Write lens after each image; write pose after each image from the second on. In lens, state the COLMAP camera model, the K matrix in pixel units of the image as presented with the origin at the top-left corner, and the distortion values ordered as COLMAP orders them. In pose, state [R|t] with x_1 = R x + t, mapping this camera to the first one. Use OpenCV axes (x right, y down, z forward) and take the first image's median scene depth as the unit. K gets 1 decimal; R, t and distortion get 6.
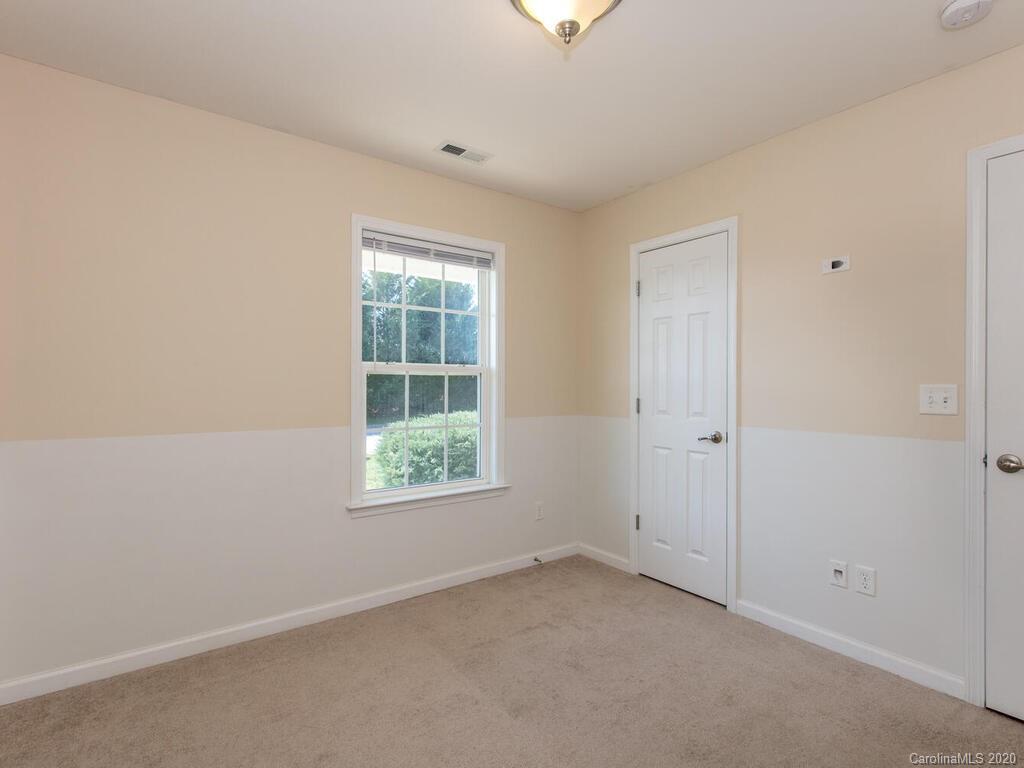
lens RADIAL K [[557.2, 0, 513.8], [0, 557.2, 393.3], [0, 0, 1]] dist [0.059101, -0.000094]
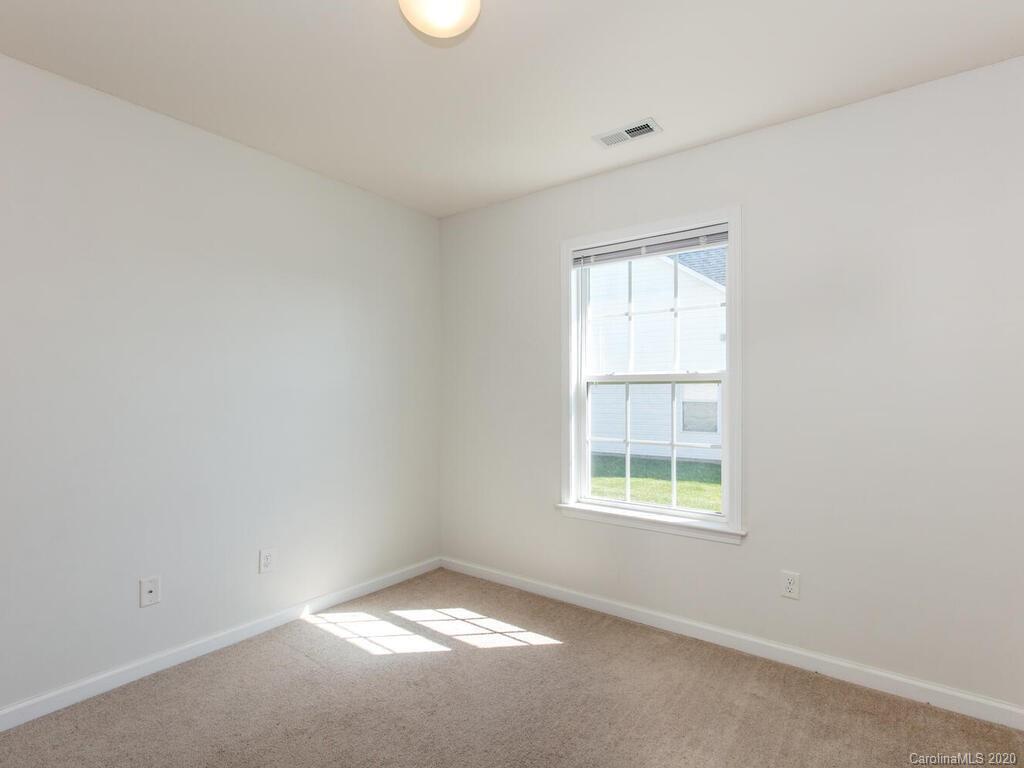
lens RADIAL K [[541.8, 0, 513.2], [0, 541.8, 388.1], [0, 0, 1]] dist [0.000375, -0.000100]
pose [[0.249064, -0.003054, -0.968482, 0.615606], [-0.005909, 0.999972, -0.004673, -0.019779], [0.968469, 0.006887, 0.249039, 0.545956]]
